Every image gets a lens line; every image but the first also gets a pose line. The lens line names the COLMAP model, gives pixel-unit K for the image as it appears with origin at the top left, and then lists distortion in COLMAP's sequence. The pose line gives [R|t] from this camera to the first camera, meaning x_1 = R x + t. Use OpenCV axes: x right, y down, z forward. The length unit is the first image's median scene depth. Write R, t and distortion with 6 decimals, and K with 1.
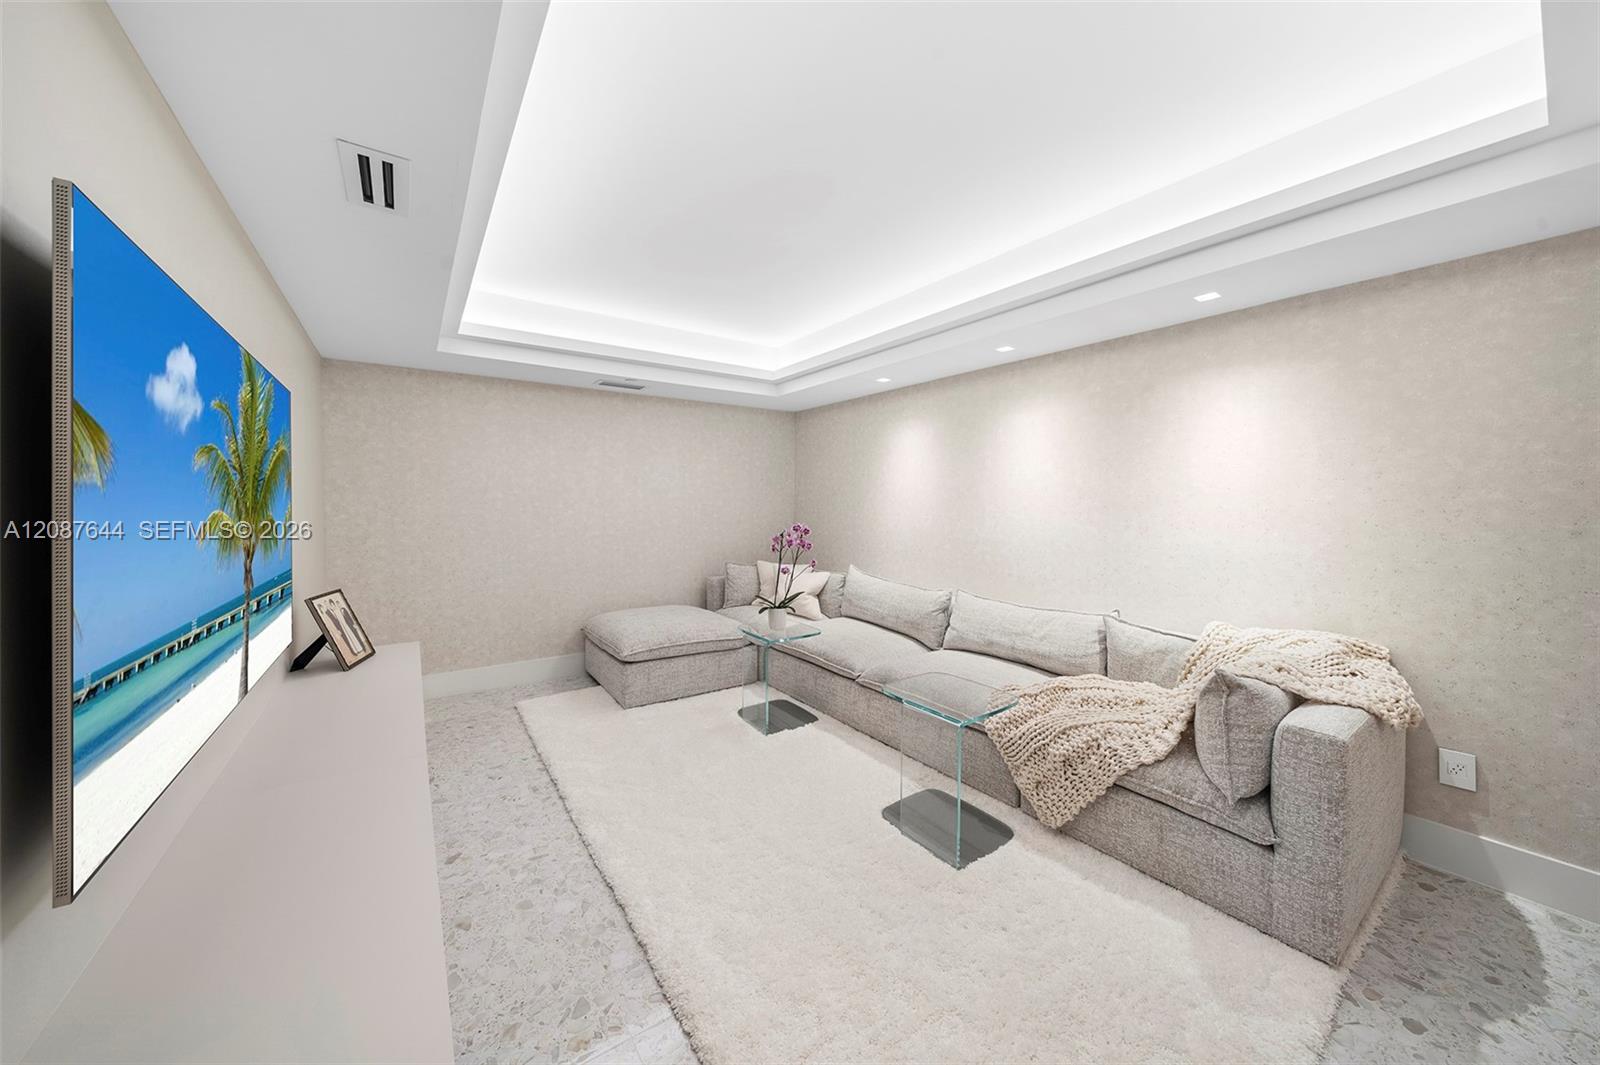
lens RADIAL K [[562.0, 0, 800.5], [0, 562.0, 522.2], [0, 0, 1]] dist [-0.006746, -0.000557]
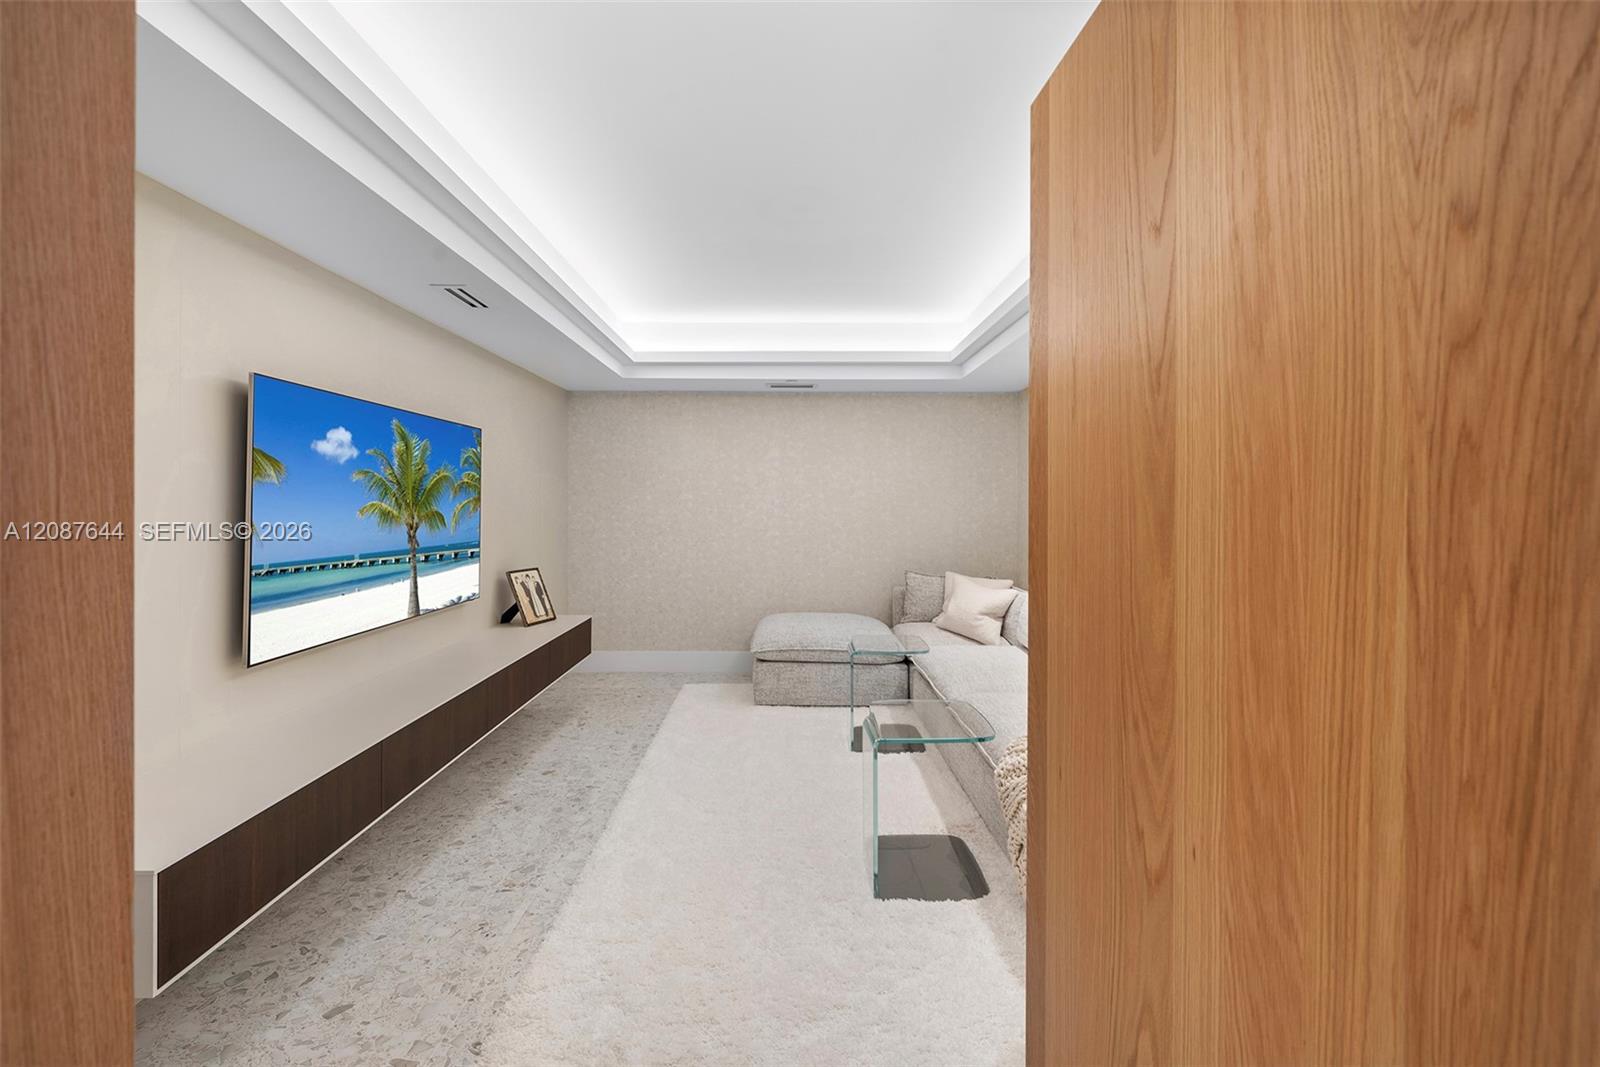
lens RADIAL K [[706.8, 0, 768.6], [0, 706.8, 514.6], [0, 0, 1]] dist [0.030590, 0.000630]
pose [[0.812941, 0.009301, -0.582272, 0.423824], [-0.020226, 0.999720, -0.012268, 0.000364], [0.581995, 0.021750, 0.812901, -0.043352]]
